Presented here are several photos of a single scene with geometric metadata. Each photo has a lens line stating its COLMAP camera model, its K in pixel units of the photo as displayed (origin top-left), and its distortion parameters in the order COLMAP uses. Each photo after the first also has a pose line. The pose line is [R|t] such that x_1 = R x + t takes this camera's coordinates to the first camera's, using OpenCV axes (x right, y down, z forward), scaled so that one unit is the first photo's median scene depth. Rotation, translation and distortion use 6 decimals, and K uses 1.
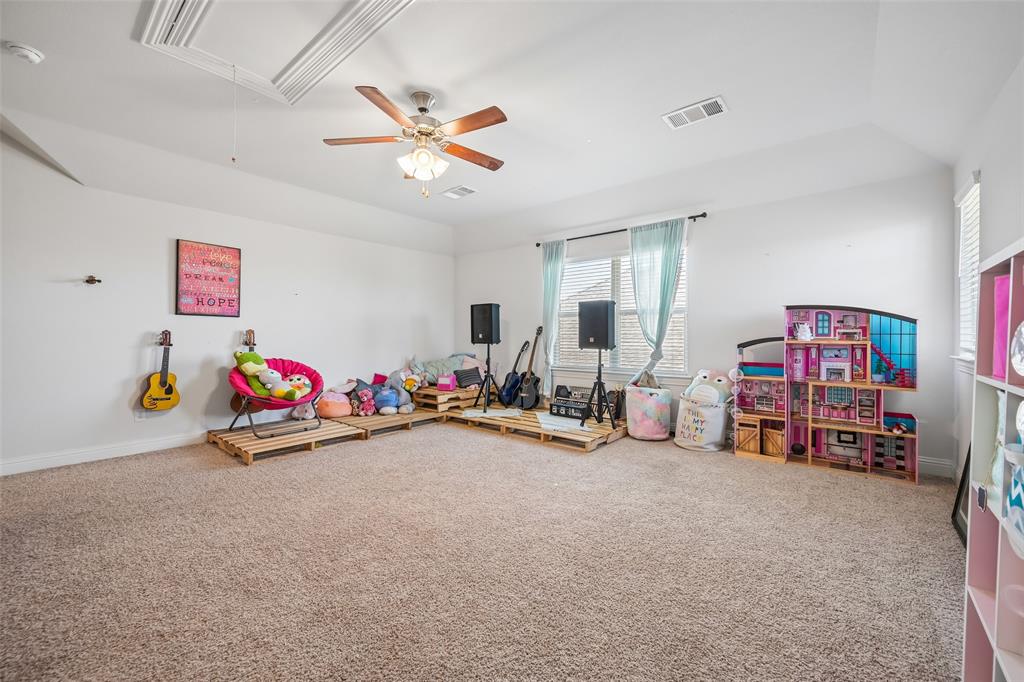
lens RADIAL K [[405.9, 0, 511.9], [0, 405.9, 341.5], [0, 0, 1]] dist [-0.000030, -0.000093]
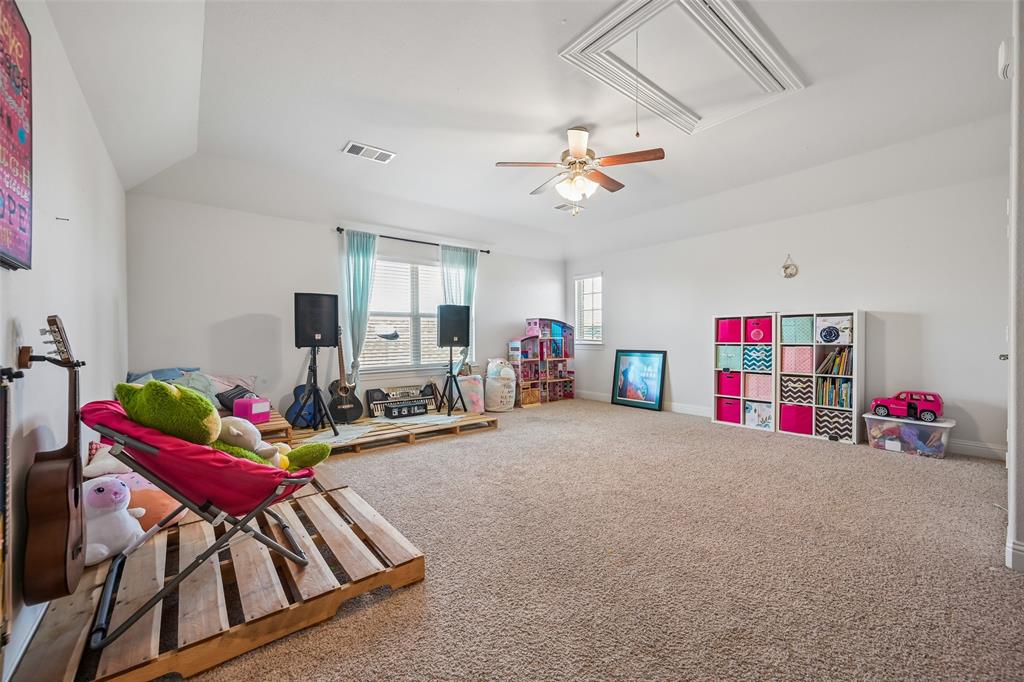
lens RADIAL K [[405.9, 0, 508.7], [0, 405.9, 339.5], [0, 0, 1]] dist [-0.000030, -0.000093]
pose [[0.200674, -0.012315, 0.979581, -0.894479], [0.022500, 0.999715, 0.007959, -0.008010], [-0.979400, 0.020443, 0.200894, 0.615315]]
